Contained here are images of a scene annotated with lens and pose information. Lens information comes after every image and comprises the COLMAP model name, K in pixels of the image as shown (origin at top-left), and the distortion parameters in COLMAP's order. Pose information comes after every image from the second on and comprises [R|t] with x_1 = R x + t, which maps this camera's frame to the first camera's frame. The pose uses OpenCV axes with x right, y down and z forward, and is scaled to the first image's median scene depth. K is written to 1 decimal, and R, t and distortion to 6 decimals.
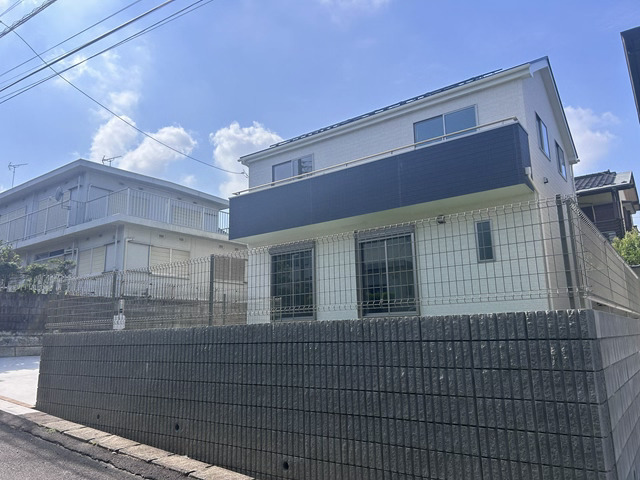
lens RADIAL K [[480.4, 0, 322.0], [0, 480.4, 236.5], [0, 0, 1]] dist [0.015016, -0.005233]
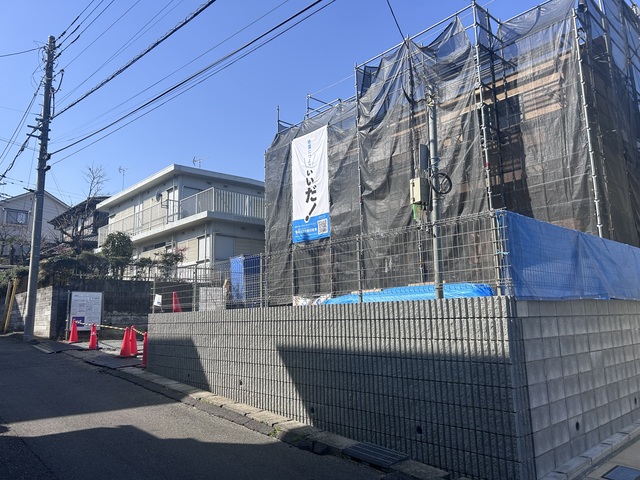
lens RADIAL K [[480.4, 0, 313.5], [0, 480.4, 239.6], [0, 0, 1]] dist [0.015016, -0.005233]
pose [[0.979752, -0.027598, -0.198305, 0.242281], [0.036105, 0.998571, 0.039411, -0.064967], [0.196934, -0.045773, 0.979348, -0.349609]]
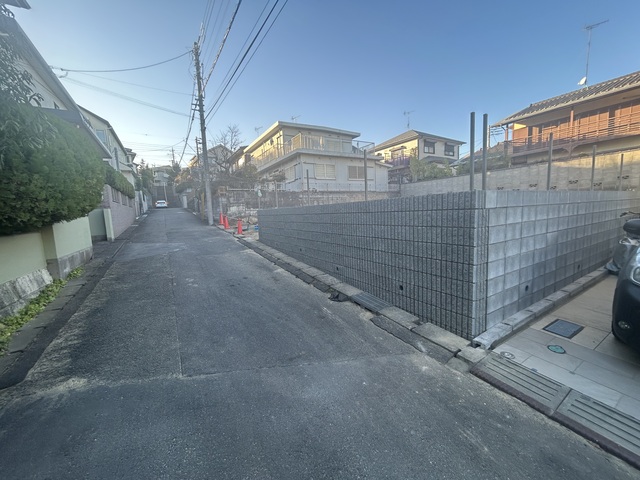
lens RADIAL K [[255.5, 0, 321.6], [0, 255.5, 240.0], [0, 0, 1]] dist [0.001453, 0.000470]
pose [[0.923949, 0.022937, -0.381827, 0.334089], [0.102200, 0.947111, 0.304198, -0.001427], [0.368610, -0.320086, 0.872738, 0.023813]]
